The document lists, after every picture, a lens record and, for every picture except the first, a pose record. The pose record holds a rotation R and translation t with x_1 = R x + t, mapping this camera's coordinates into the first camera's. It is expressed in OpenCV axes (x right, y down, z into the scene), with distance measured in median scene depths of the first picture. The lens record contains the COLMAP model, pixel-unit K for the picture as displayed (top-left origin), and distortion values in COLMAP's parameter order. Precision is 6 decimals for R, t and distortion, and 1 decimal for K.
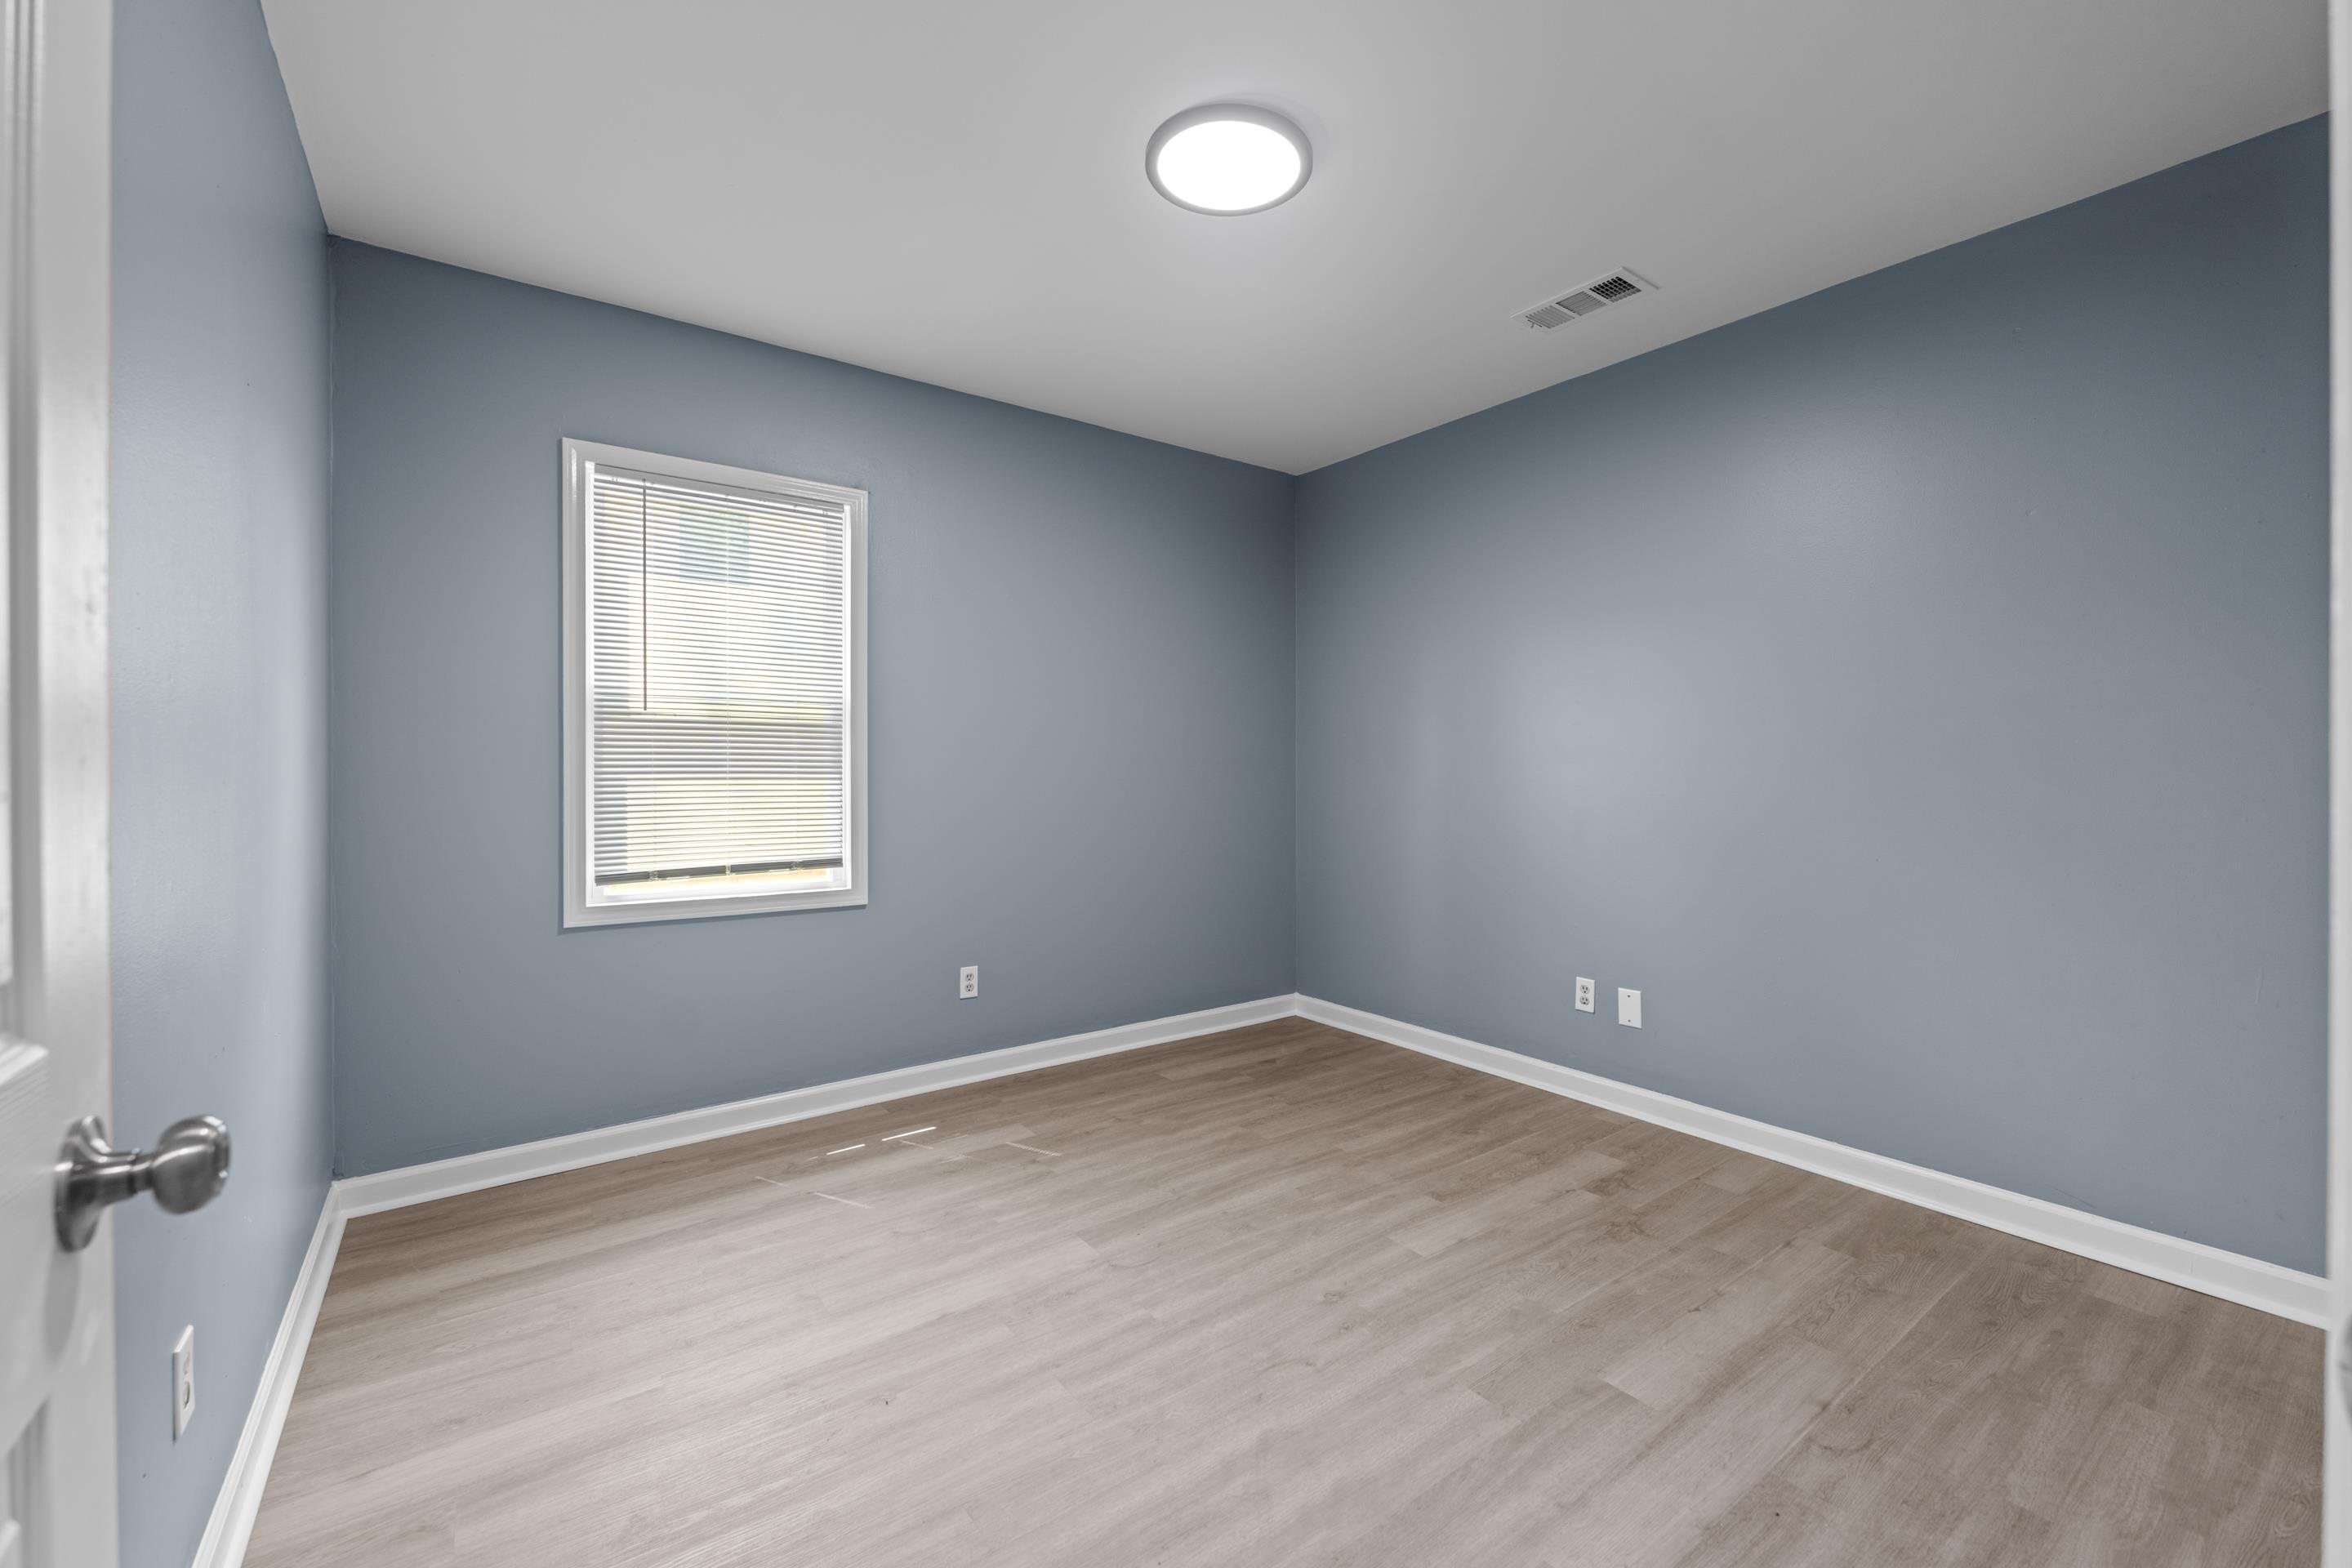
lens RADIAL K [[944.1, 0, 1180.7], [0, 944.1, 766.0], [0, 0, 1]] dist [-0.000865, 0.000018]
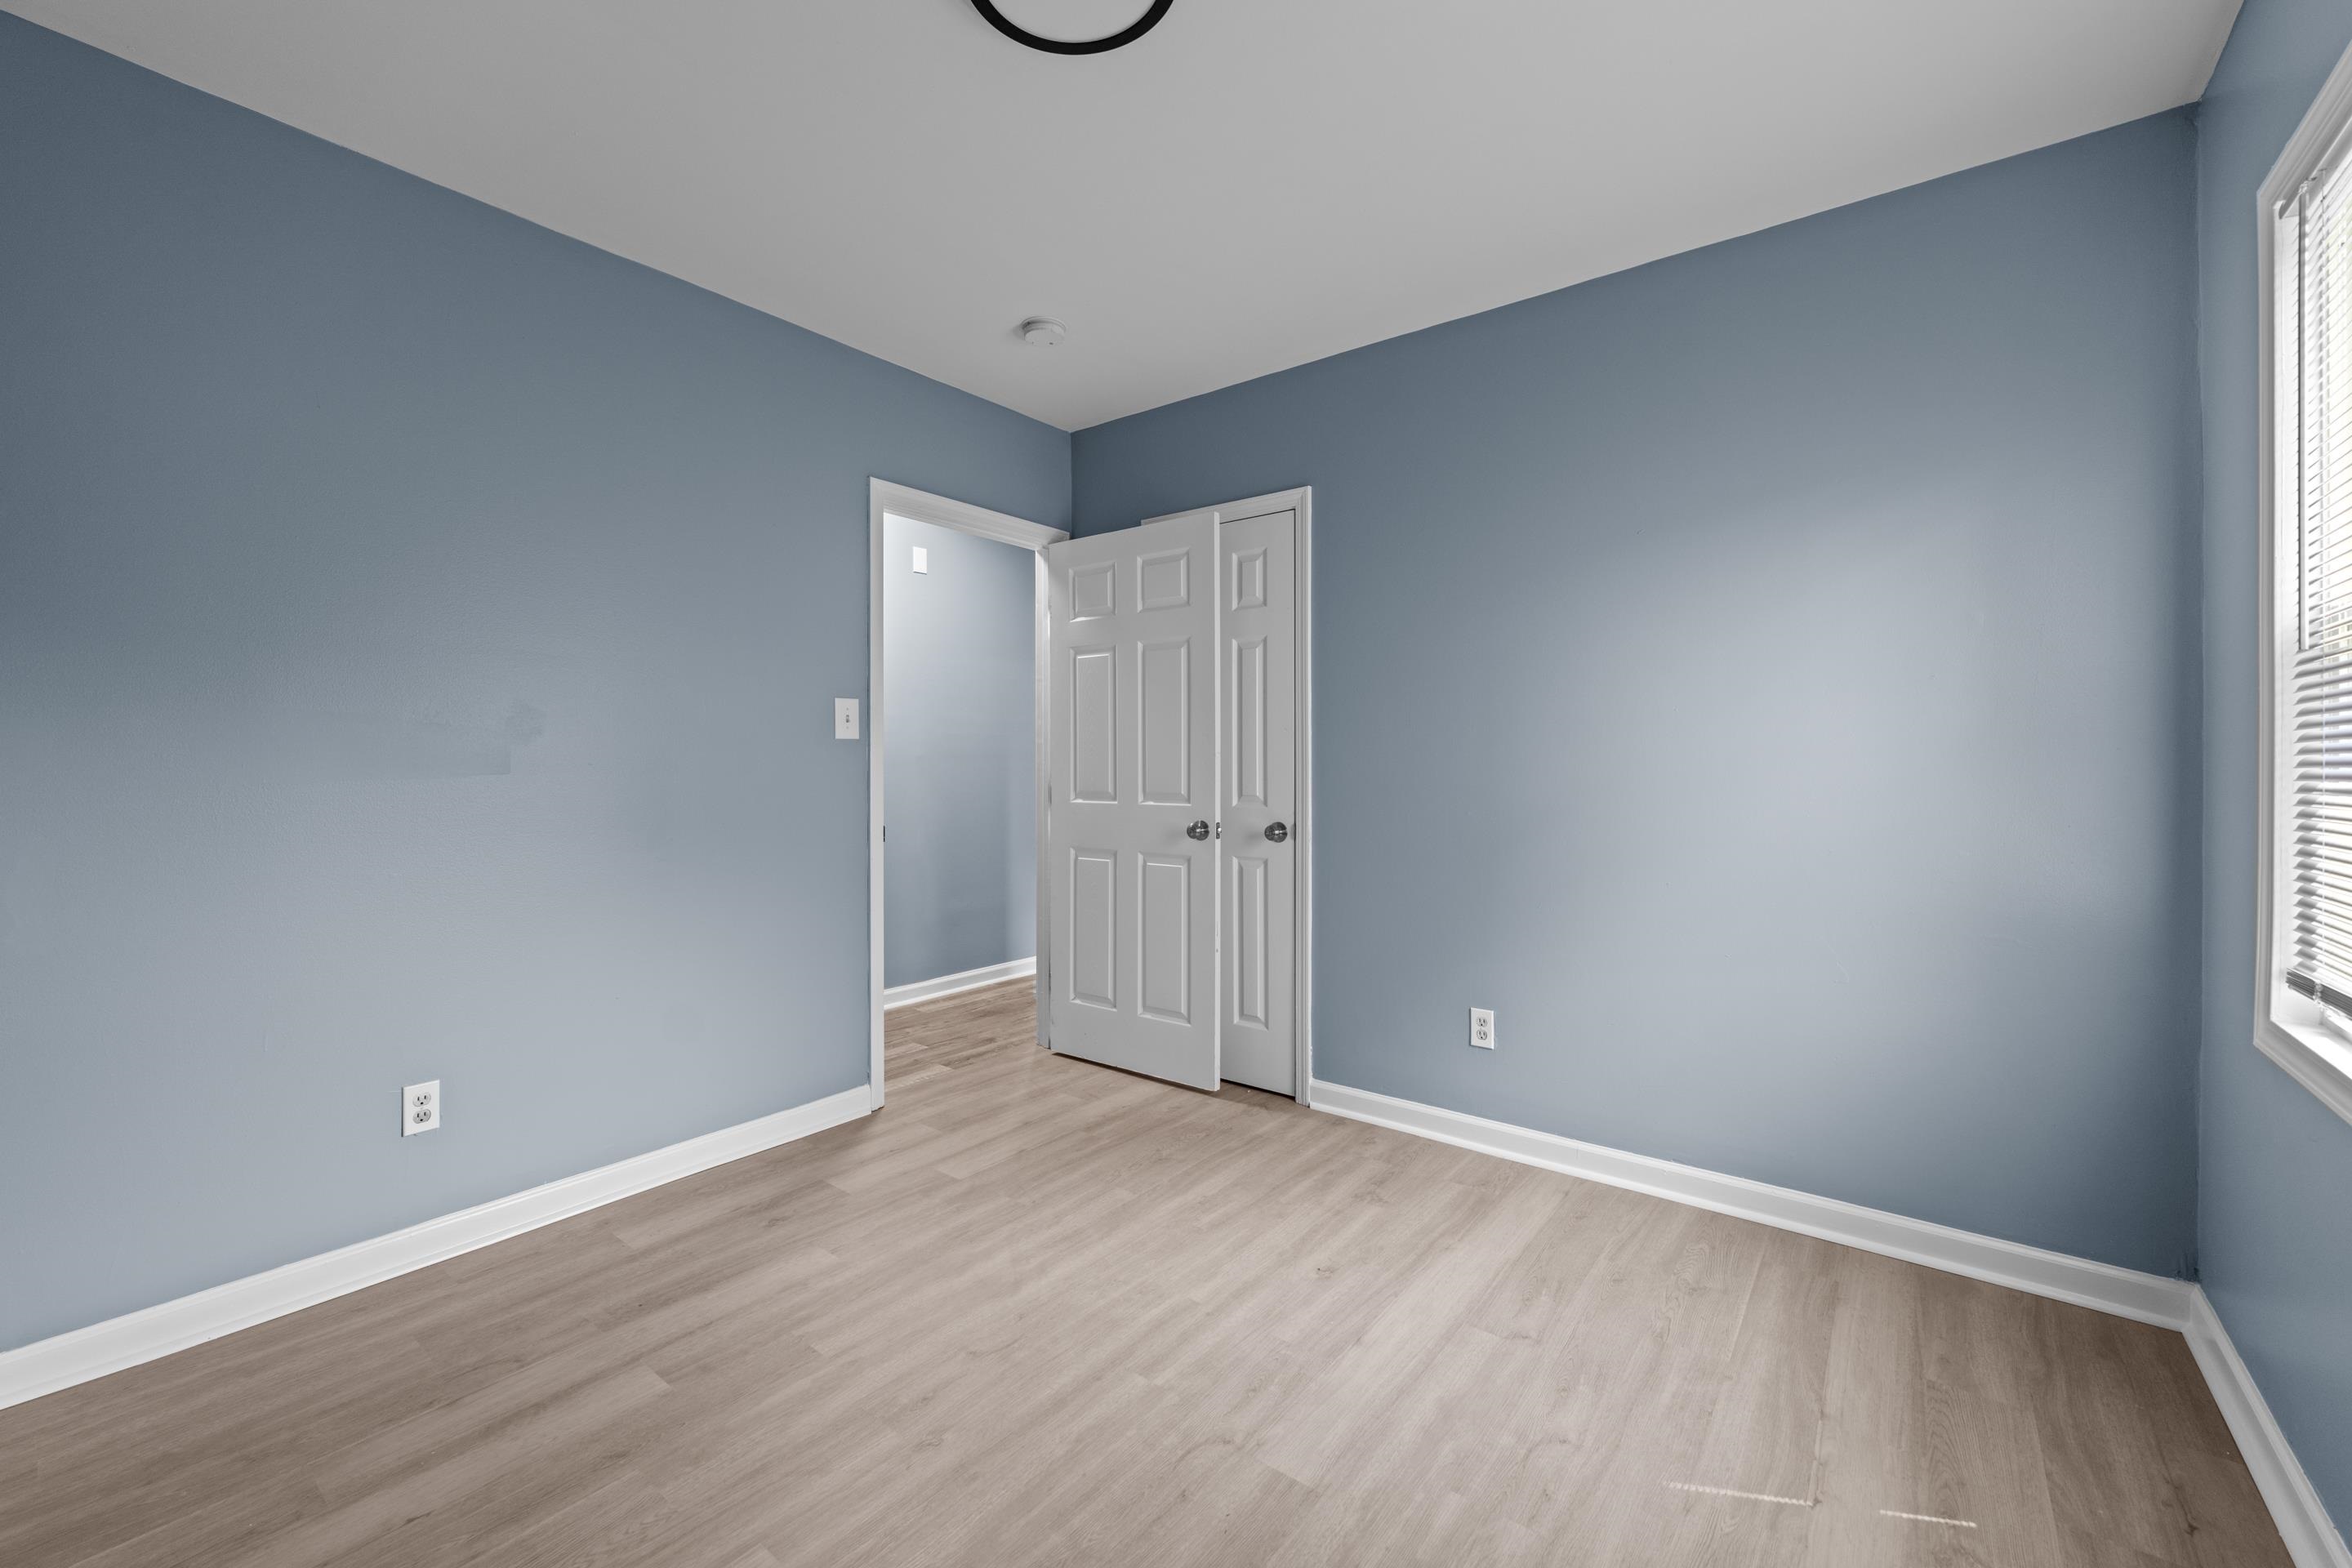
lens RADIAL K [[944.1, 0, 1180.7], [0, 944.1, 766.0], [0, 0, 1]] dist [-0.000865, 0.000018]
pose [[-0.962621, -0.000897, -0.270850, 0.186053], [-0.000661, 0.999999, -0.000963, 0.003137], [0.270850, -0.000748, -0.962621, 1.928613]]
